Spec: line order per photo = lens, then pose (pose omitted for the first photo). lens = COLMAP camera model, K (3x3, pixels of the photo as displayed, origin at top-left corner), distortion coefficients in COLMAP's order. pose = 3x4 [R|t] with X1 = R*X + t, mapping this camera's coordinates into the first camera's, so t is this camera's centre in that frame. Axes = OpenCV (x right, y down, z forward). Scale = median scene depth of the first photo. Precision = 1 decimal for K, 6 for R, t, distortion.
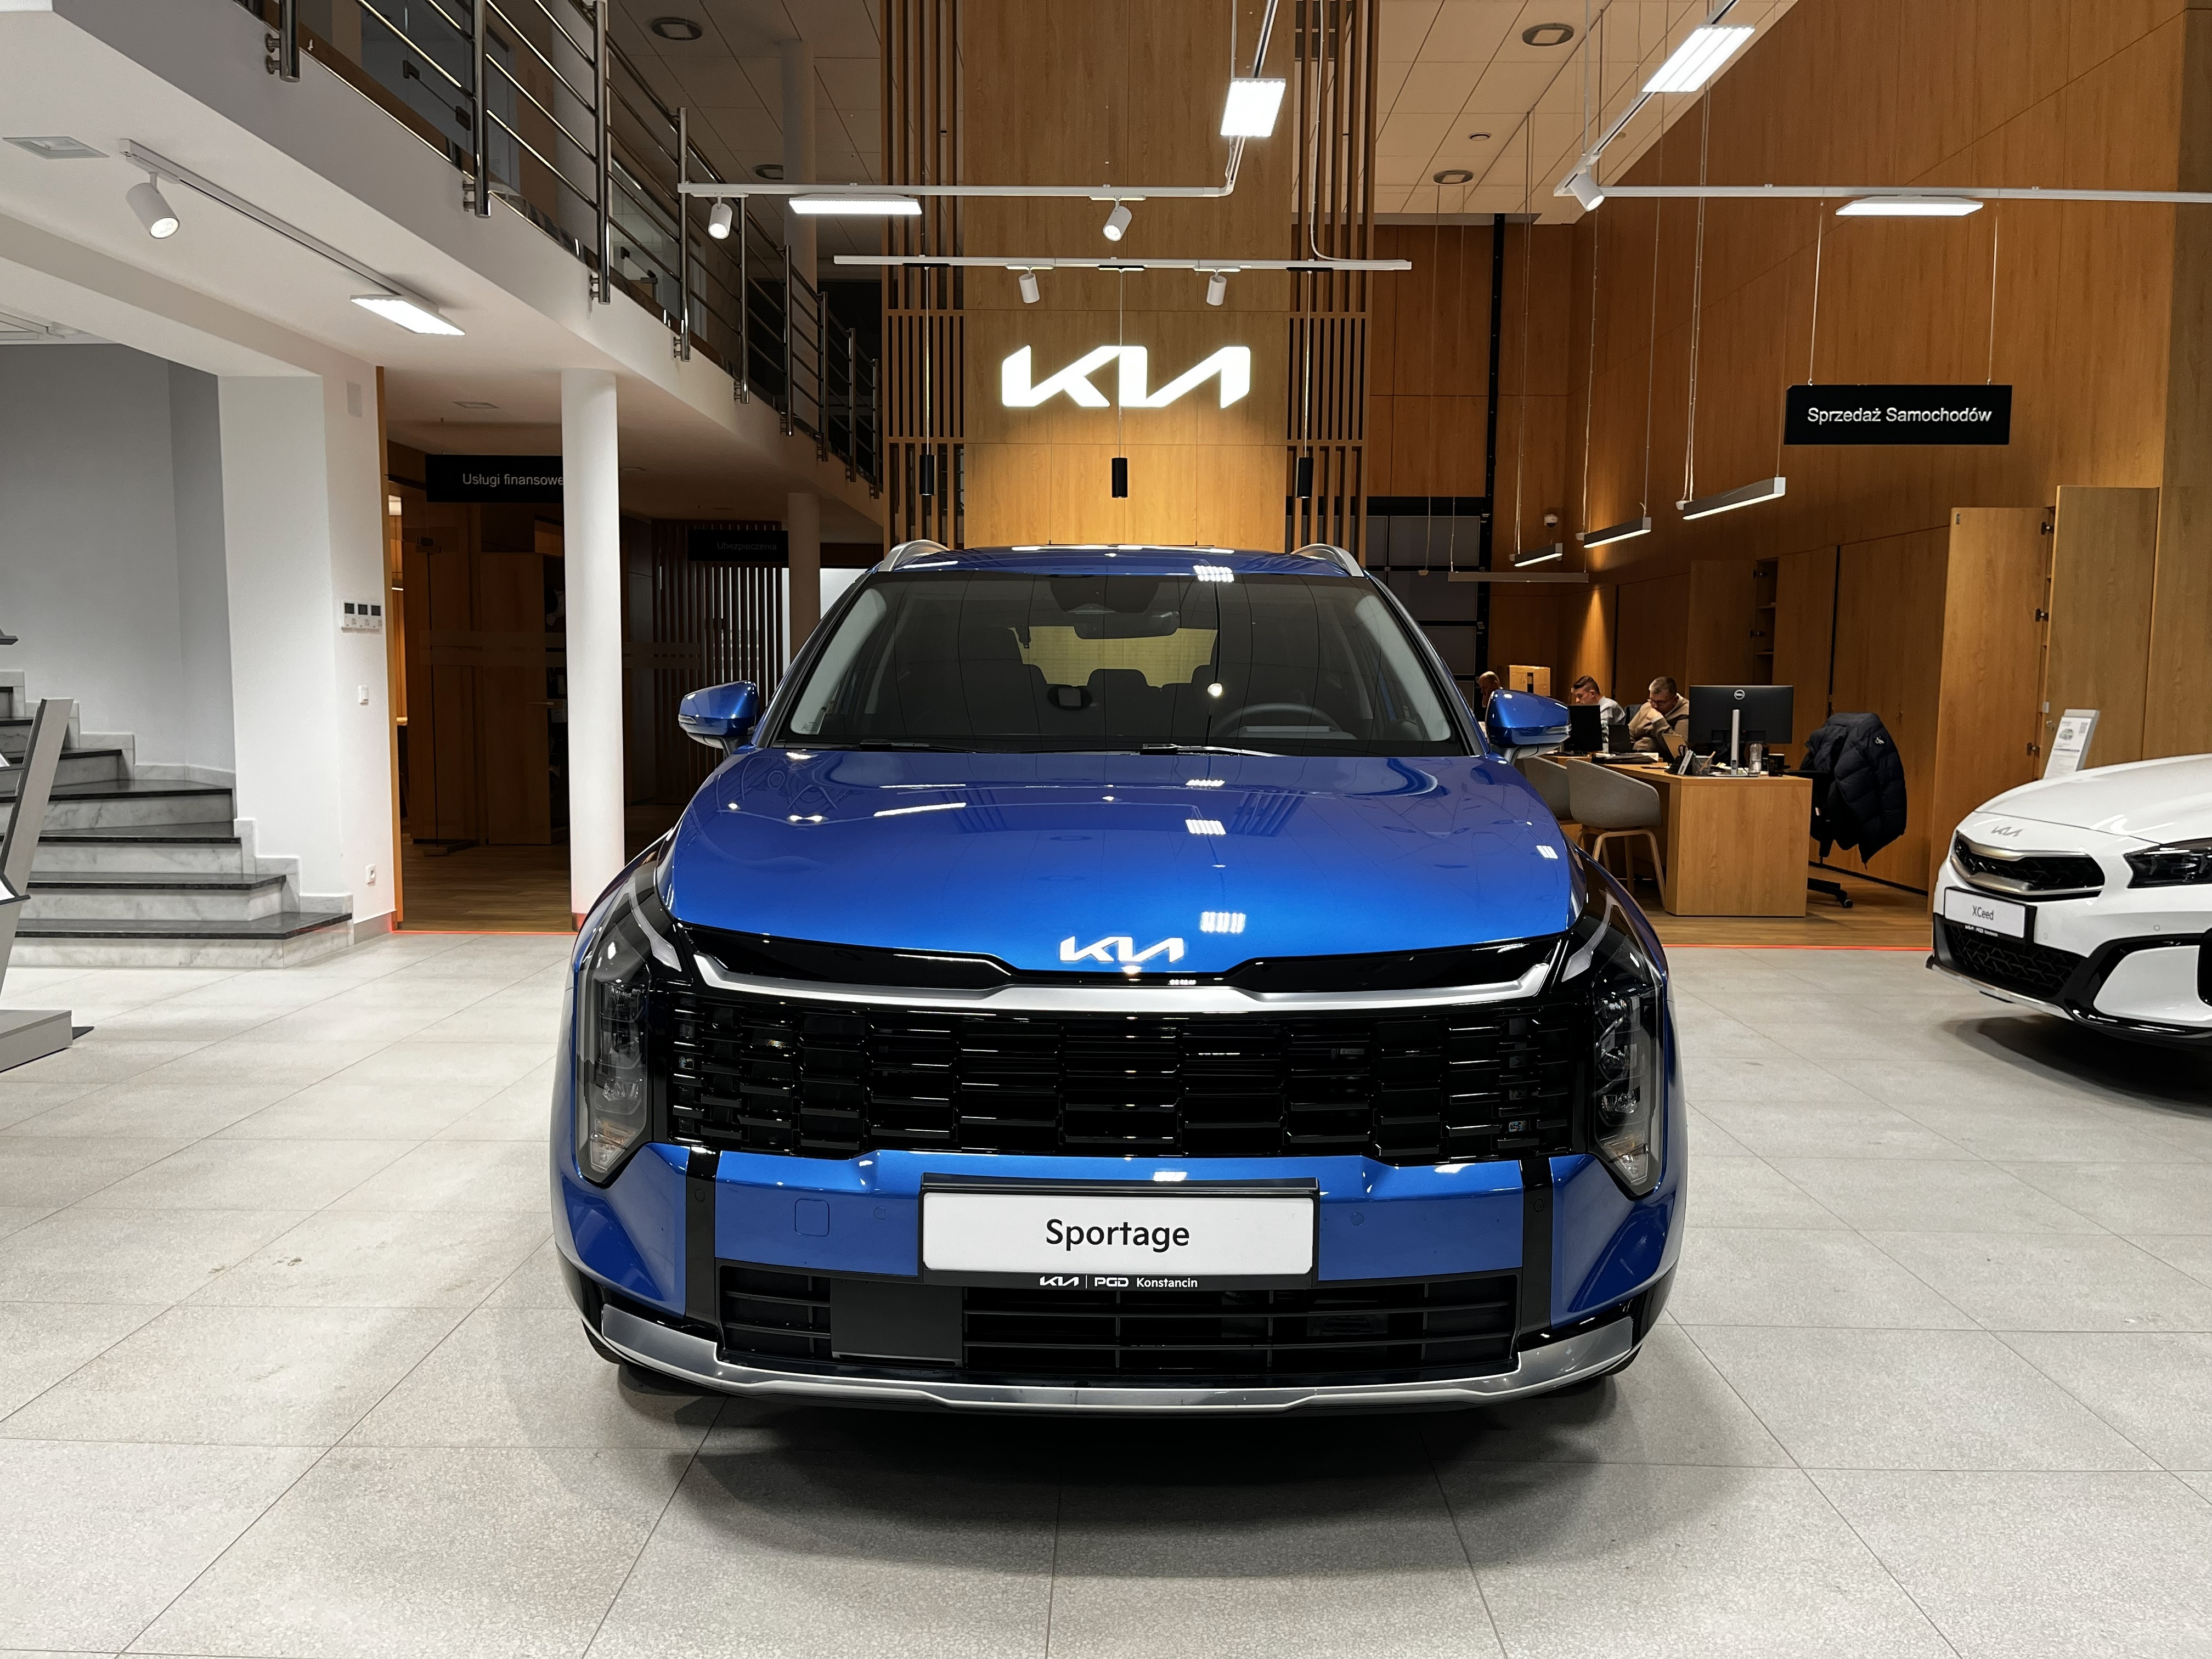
lens RADIAL K [[1663.8, 0, 1104.3], [0, 1663.8, 836.7], [0, 0, 1]] dist [0.078231, -0.107130]
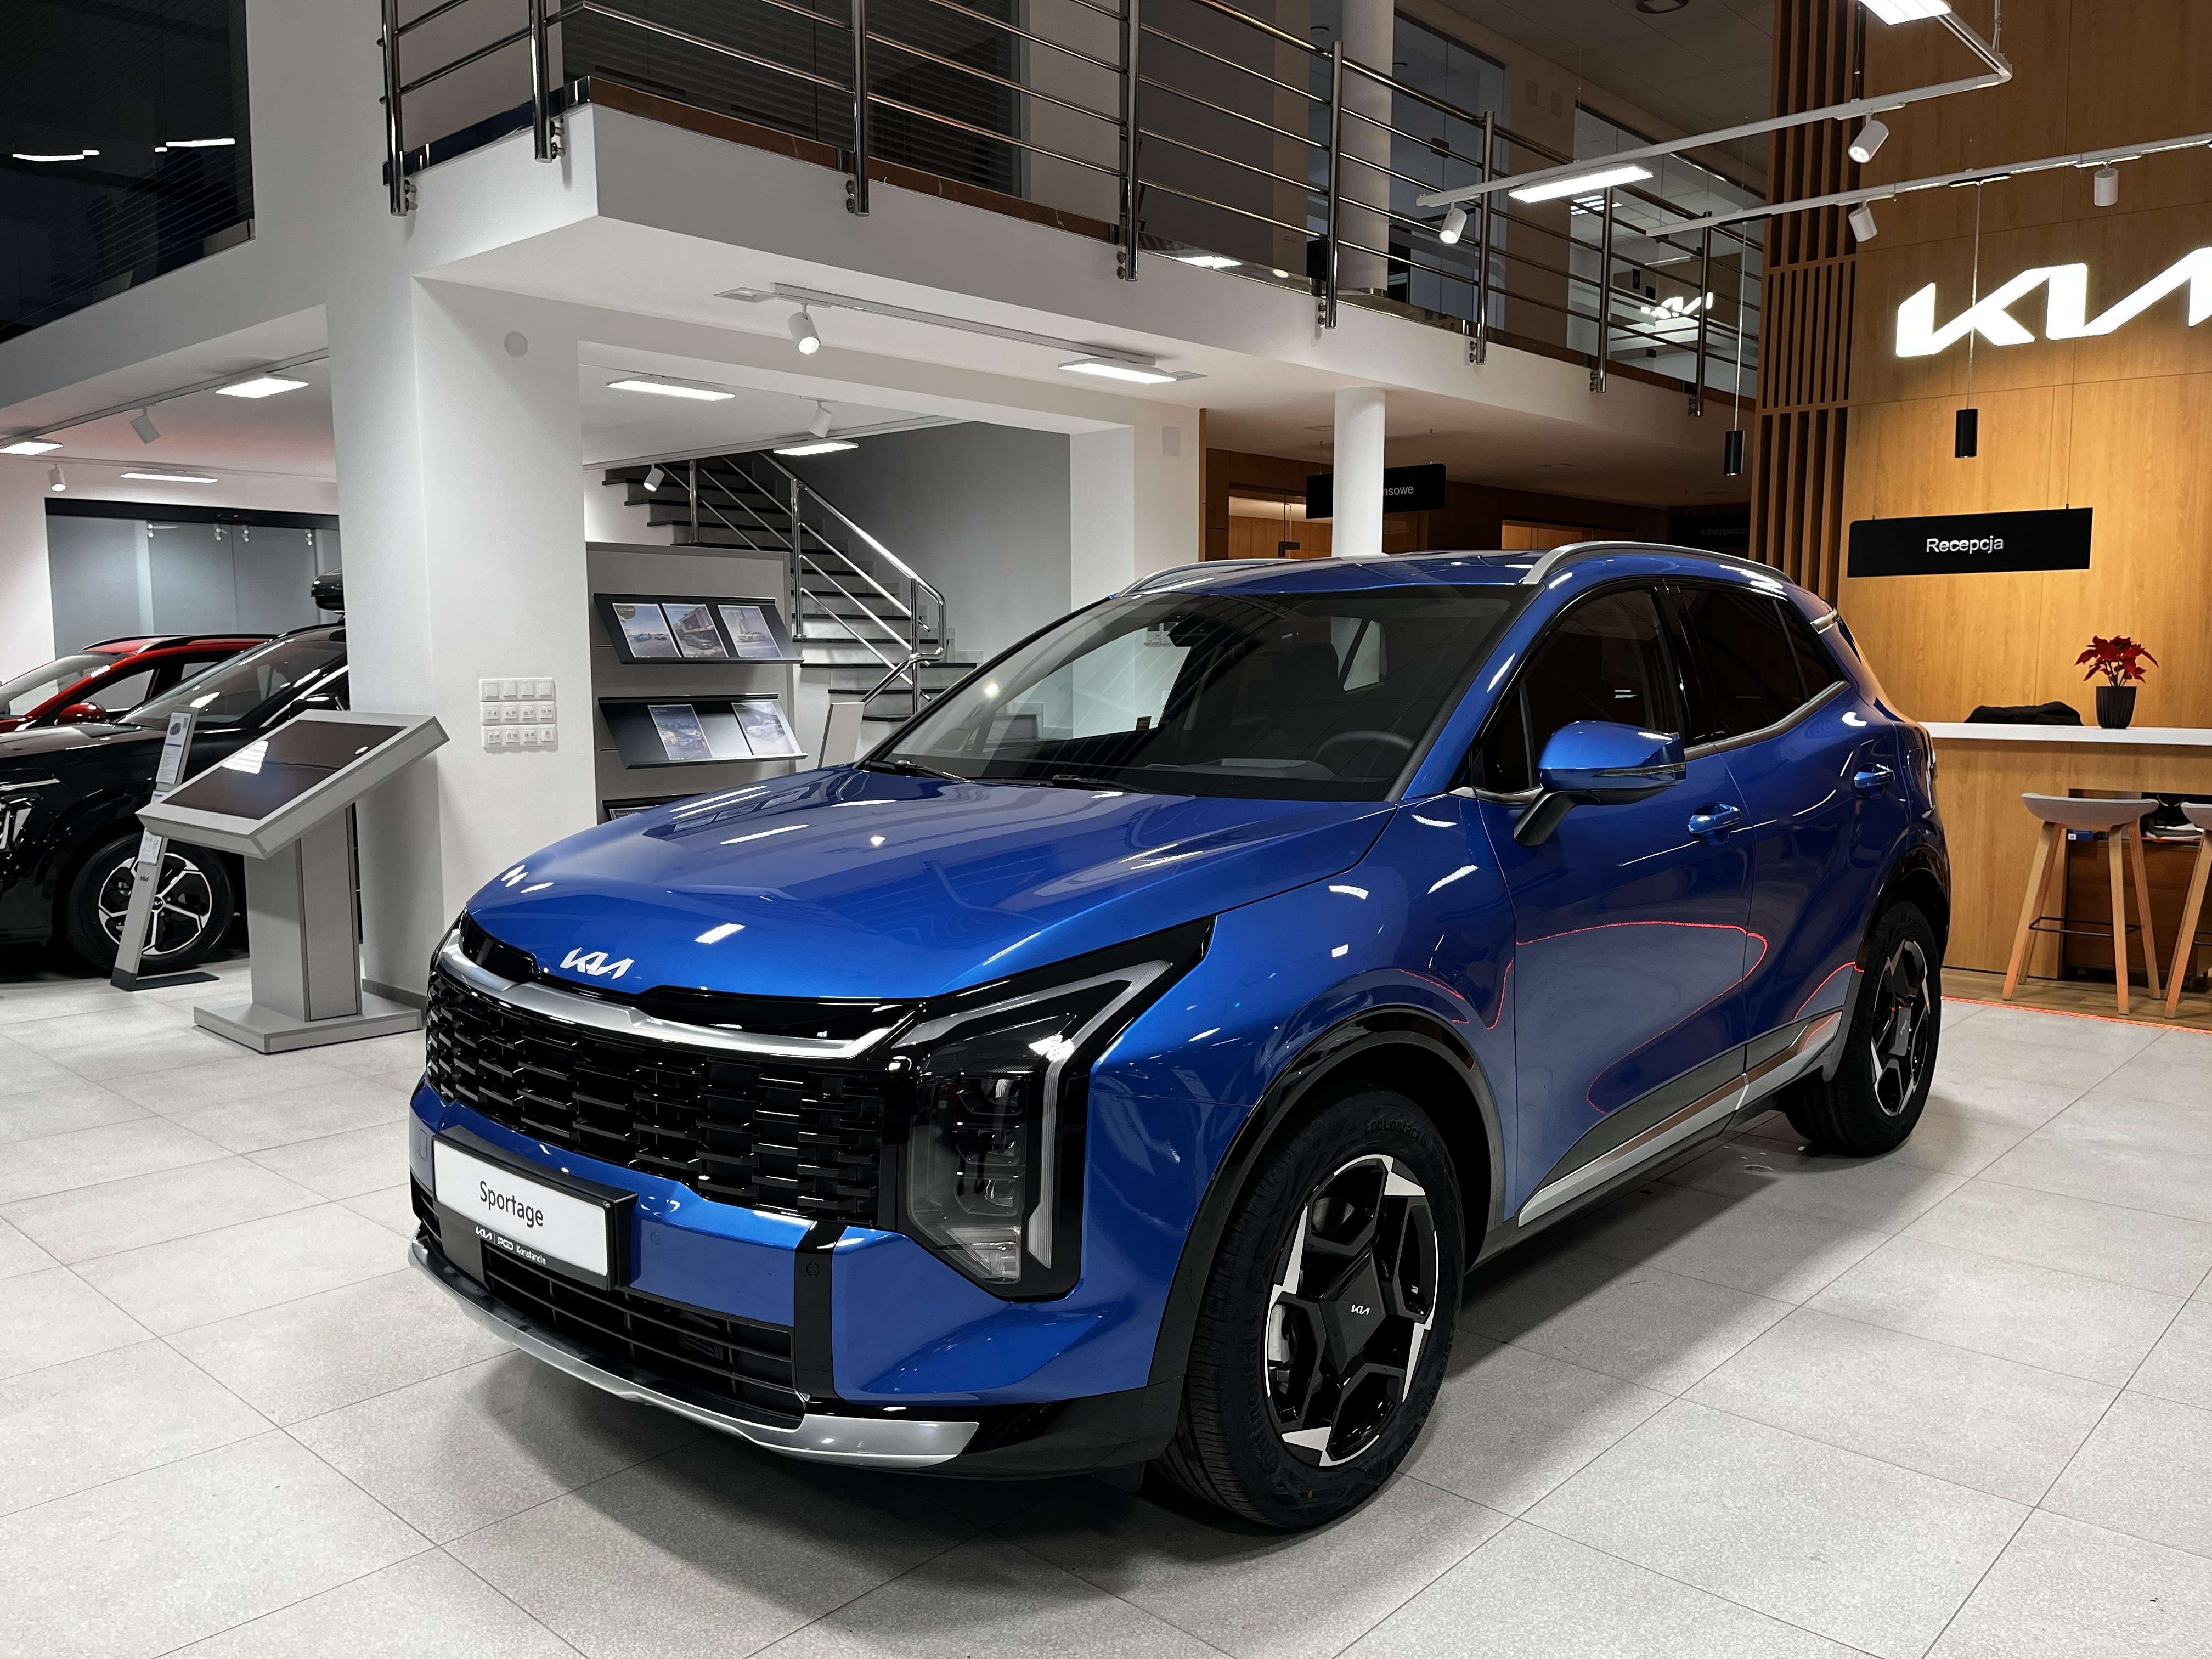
lens RADIAL K [[1673.5, 0, 1113.9], [0, 1673.5, 838.9], [0, 0, 1]] dist [0.070960, -0.096061]
pose [[0.747018, 0.063907, -0.661725, 0.519382], [-0.056352, 0.997874, 0.032756, -0.037309], [0.662411, 0.012820, 0.749031, 0.189356]]
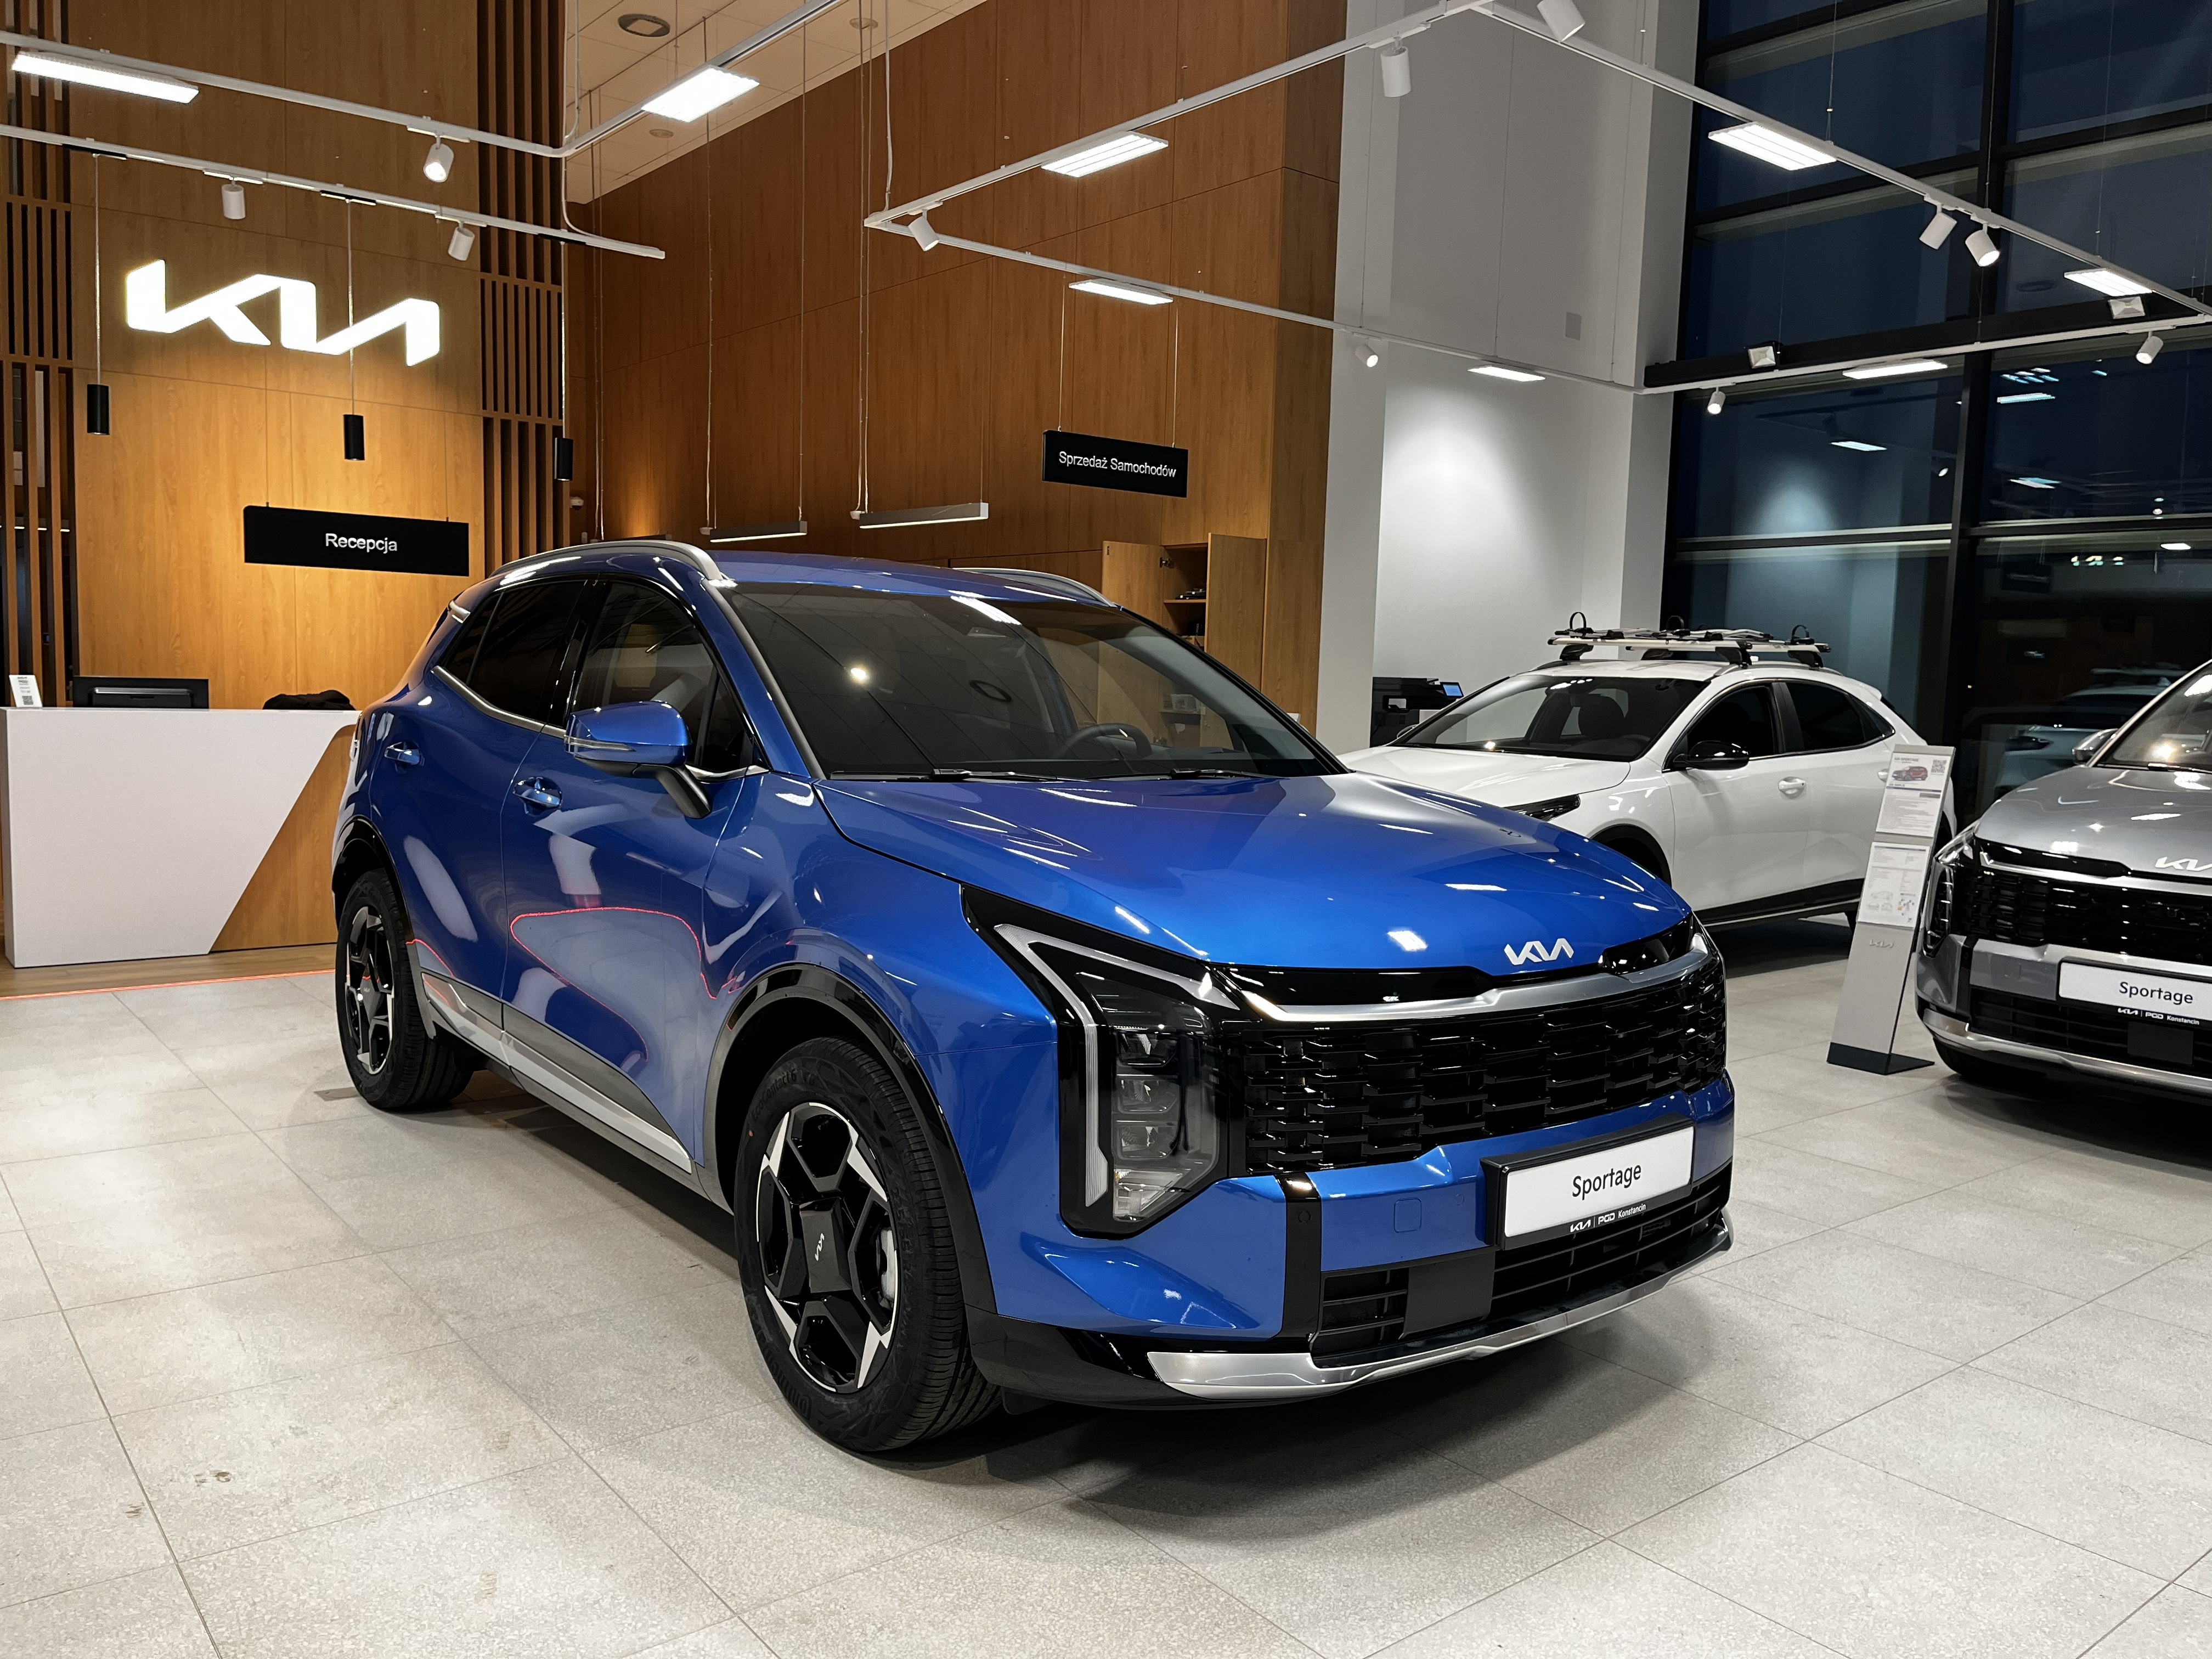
lens RADIAL K [[1673.5, 0, 1113.9], [0, 1673.5, 838.9], [0, 0, 1]] dist [0.070960, -0.096061]
pose [[0.772569, -0.048457, 0.633080, -0.504177], [0.039070, 0.998822, 0.028772, -0.030489], [-0.633728, 0.002506, 0.773552, 0.127729]]
